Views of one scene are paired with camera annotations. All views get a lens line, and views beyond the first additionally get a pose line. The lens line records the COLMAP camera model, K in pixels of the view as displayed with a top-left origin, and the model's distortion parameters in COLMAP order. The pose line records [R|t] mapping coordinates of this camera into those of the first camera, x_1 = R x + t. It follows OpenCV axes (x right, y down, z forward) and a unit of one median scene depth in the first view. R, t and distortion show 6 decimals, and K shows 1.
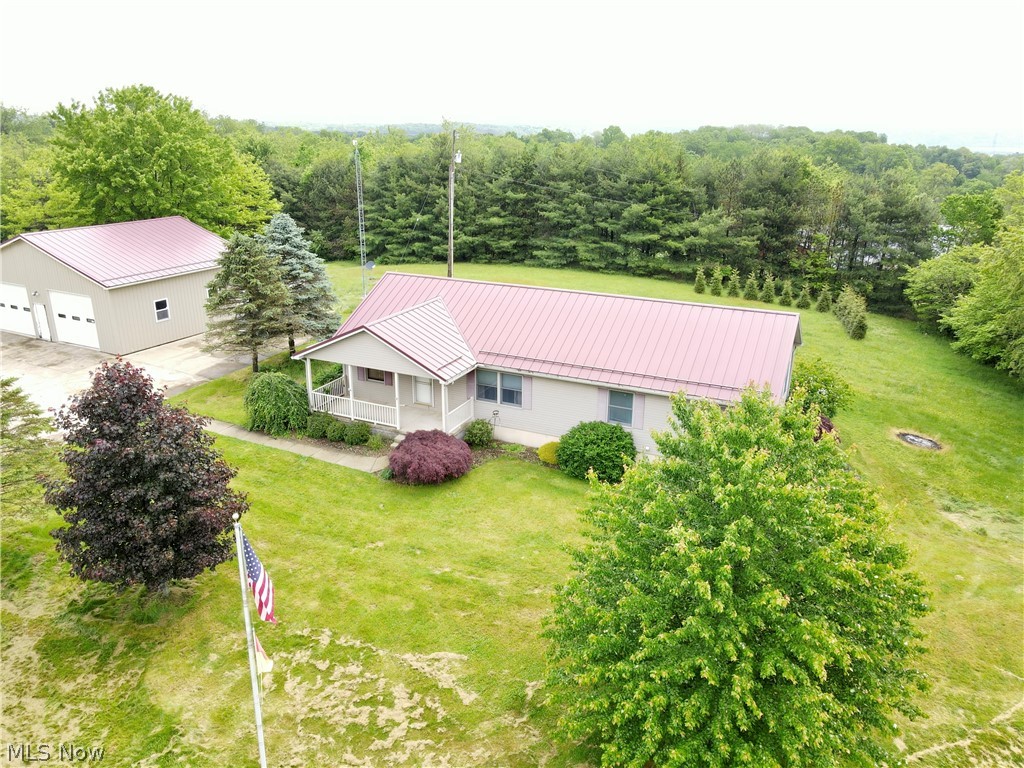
lens RADIAL K [[747.1, 0, 516.5], [0, 747.1, 378.4], [0, 0, 1]] dist [0.018622, 0.004500]
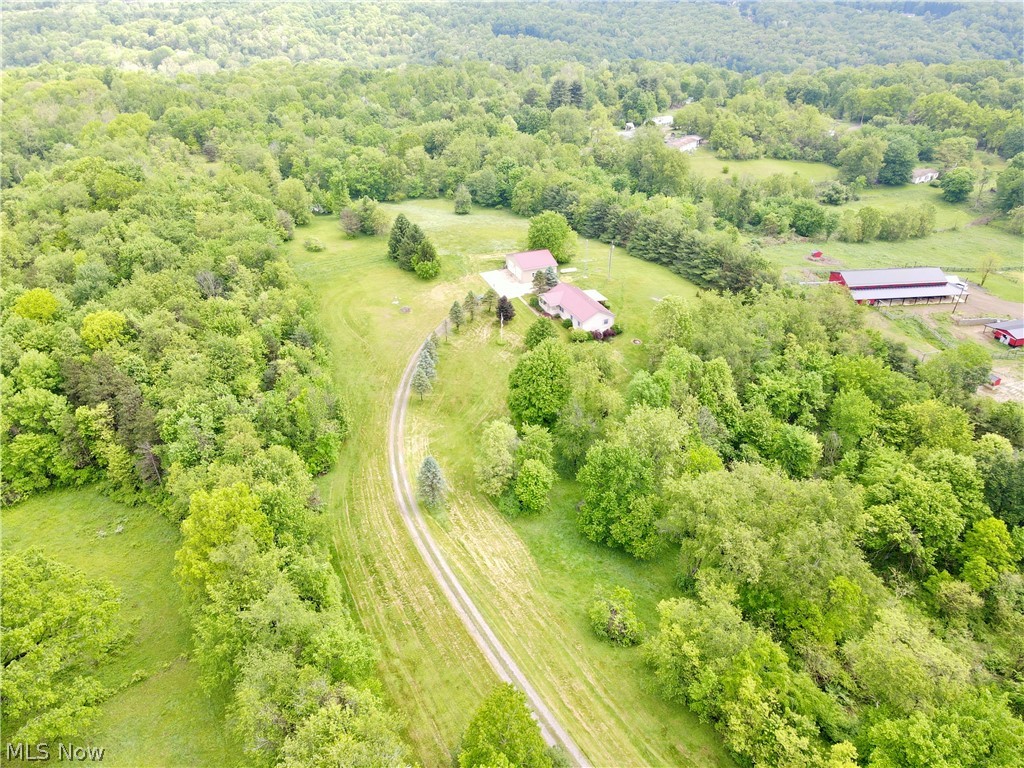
lens RADIAL K [[747.1, 0, 516.8], [0, 747.1, 382.7], [0, 0, 1]] dist [0.018622, 0.004500]
pose [[0.755547, 0.323038, -0.569909, 1.534362], [-0.205049, 0.942866, 0.262599, -0.432605], [0.622177, -0.081547, 0.778618, -1.823384]]
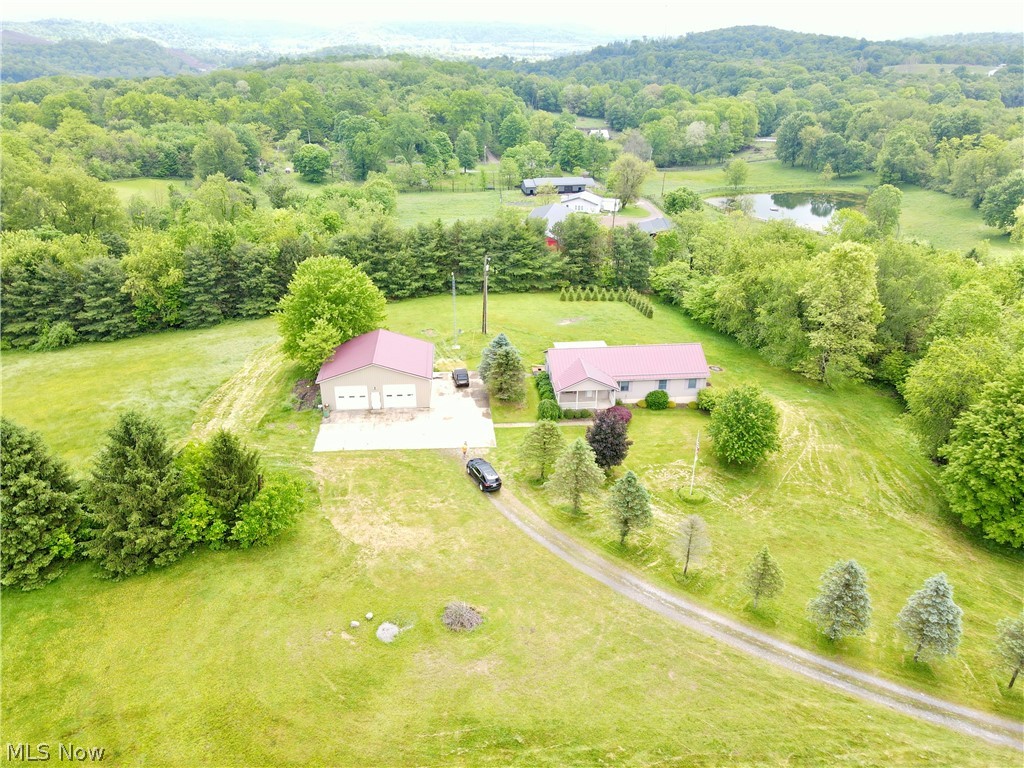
lens RADIAL K [[747.1, 0, 516.2], [0, 747.1, 380.0], [0, 0, 1]] dist [0.018622, 0.004500]
pose [[0.857154, -0.227303, 0.462191, -0.793333], [0.165331, 0.971290, 0.171060, -0.267056], [-0.487803, -0.070211, 0.870125, -0.617460]]
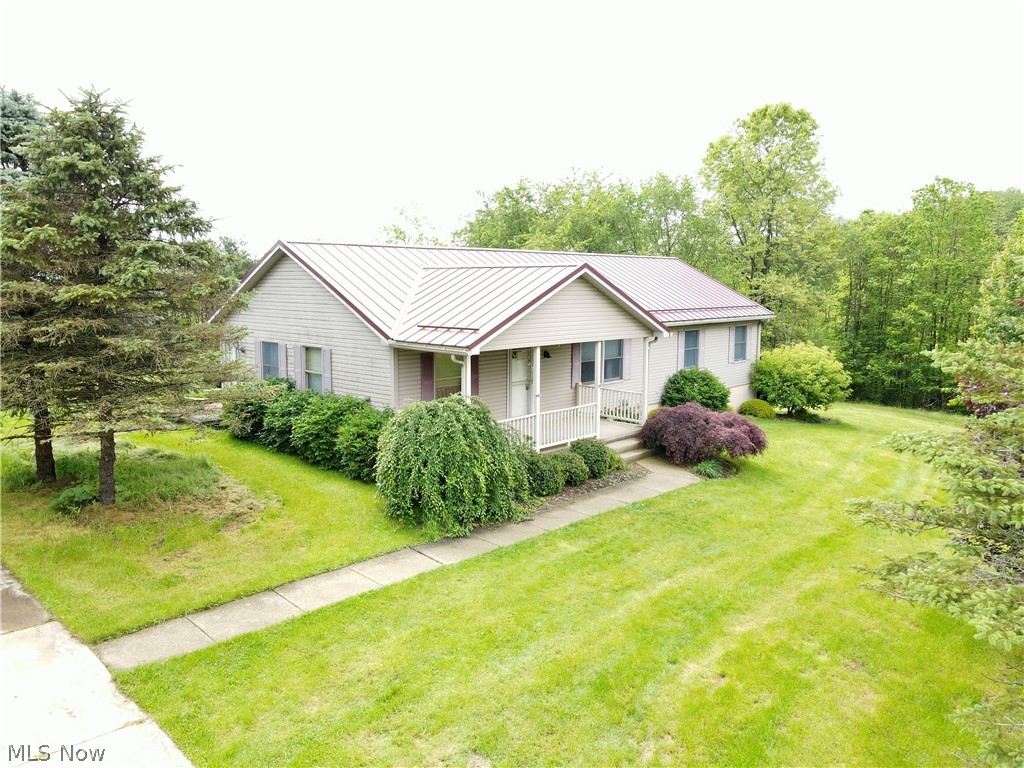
lens RADIAL K [[747.1, 0, 508.5], [0, 747.1, 386.1], [0, 0, 1]] dist [0.018622, 0.004500]
pose [[0.320831, -0.135487, 0.937396, -0.344738], [0.307607, 0.950970, 0.032168, -0.006418], [-0.895793, 0.278028, 0.346778, 0.388200]]
